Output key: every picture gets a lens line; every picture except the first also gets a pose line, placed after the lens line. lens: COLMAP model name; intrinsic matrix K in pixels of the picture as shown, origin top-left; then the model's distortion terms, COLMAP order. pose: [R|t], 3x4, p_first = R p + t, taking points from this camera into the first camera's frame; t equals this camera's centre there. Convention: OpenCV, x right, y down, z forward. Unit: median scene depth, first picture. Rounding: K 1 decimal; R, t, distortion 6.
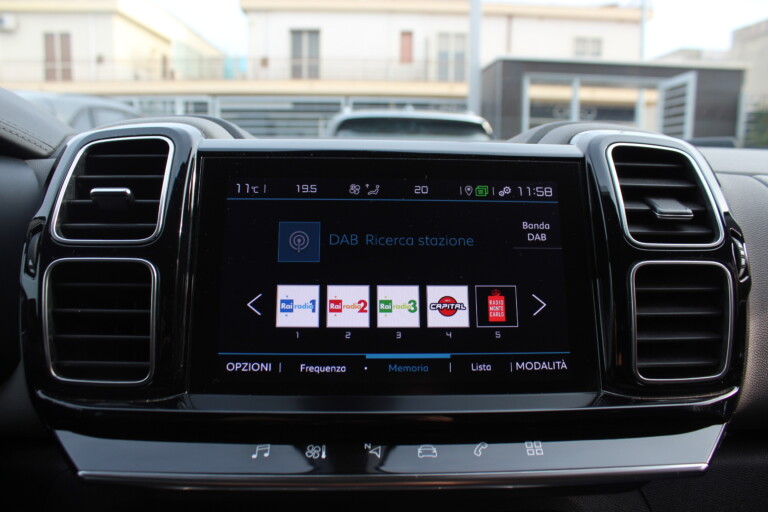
lens RADIAL K [[638.3, 0, 382.8], [0, 638.3, 253.1], [0, 0, 1]] dist [-0.150119, 0.098986]
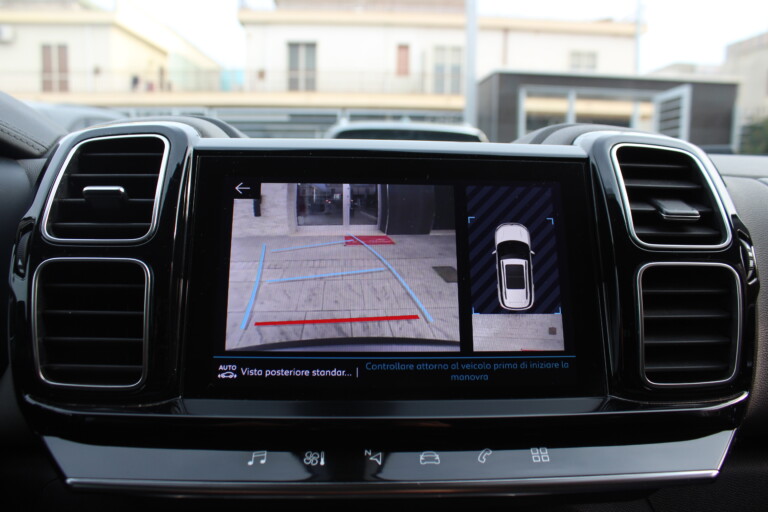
lens RADIAL K [[638.3, 0, 385.0], [0, 638.3, 253.3], [0, 0, 1]] dist [-0.150119, 0.098986]
pose [[0.999952, 0.001958, 0.009582, -0.006851], [-0.001776, 0.999817, -0.019036, 0.017076], [-0.009617, 0.019018, 0.999773, 0.026539]]
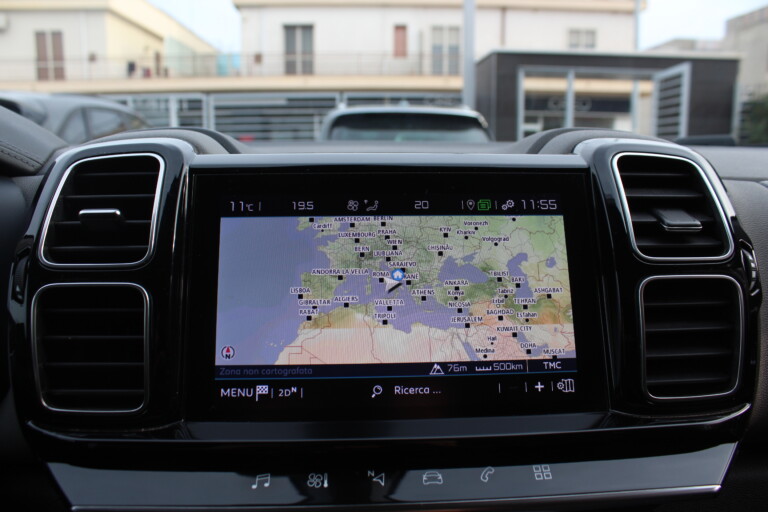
lens RADIAL K [[638.3, 0, 384.9], [0, 638.3, 255.0], [0, 0, 1]] dist [-0.150119, 0.098986]
pose [[0.999845, -0.015743, 0.007838, -0.004454], [0.015652, 0.999811, 0.011493, -0.036396], [-0.008018, -0.011368, 0.999903, 0.033223]]
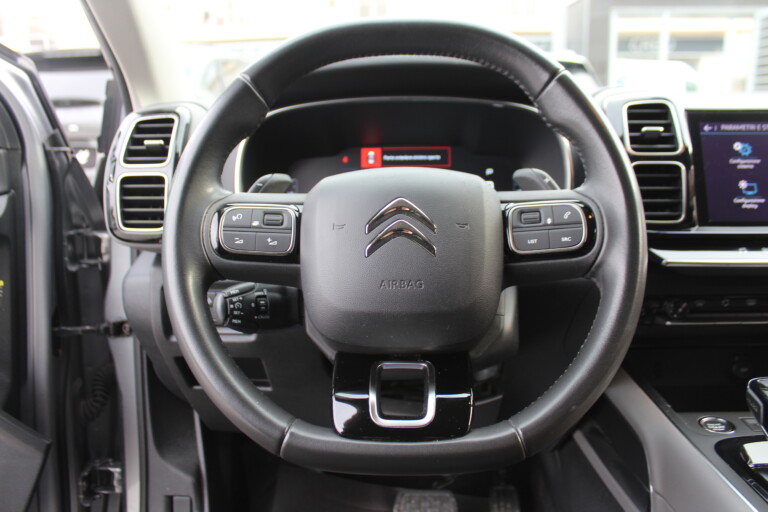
lens RADIAL K [[638.3, 0, 391.1], [0, 638.3, 253.8], [0, 0, 1]] dist [-0.150119, 0.098986]
pose [[0.995740, -0.011199, -0.091520, -1.060334], [0.019760, 0.995454, 0.093170, 0.093553], [0.090060, -0.094582, 0.991435, -1.058176]]
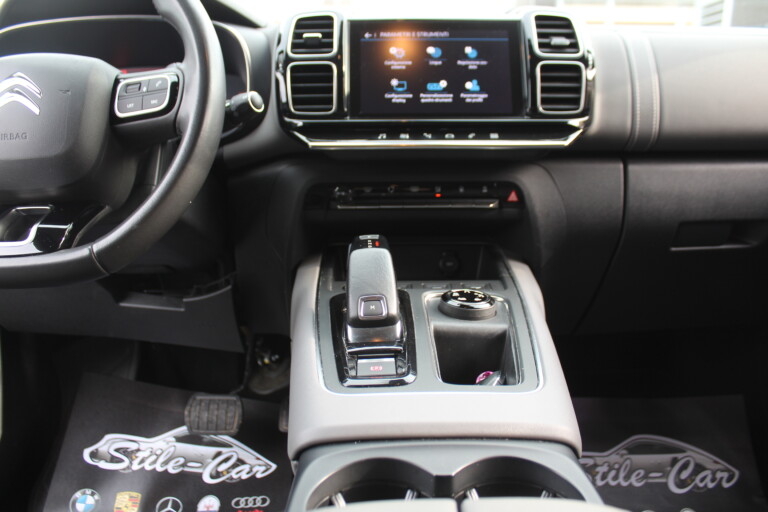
lens RADIAL K [[638.3, 0, 376.9], [0, 638.3, 253.5], [0, 0, 1]] dist [-0.150119, 0.098986]
pose [[0.998486, -0.008542, -0.054346, -0.073894], [0.014477, 0.993851, 0.109772, 0.441094], [0.053074, -0.110392, 0.992470, -1.357355]]
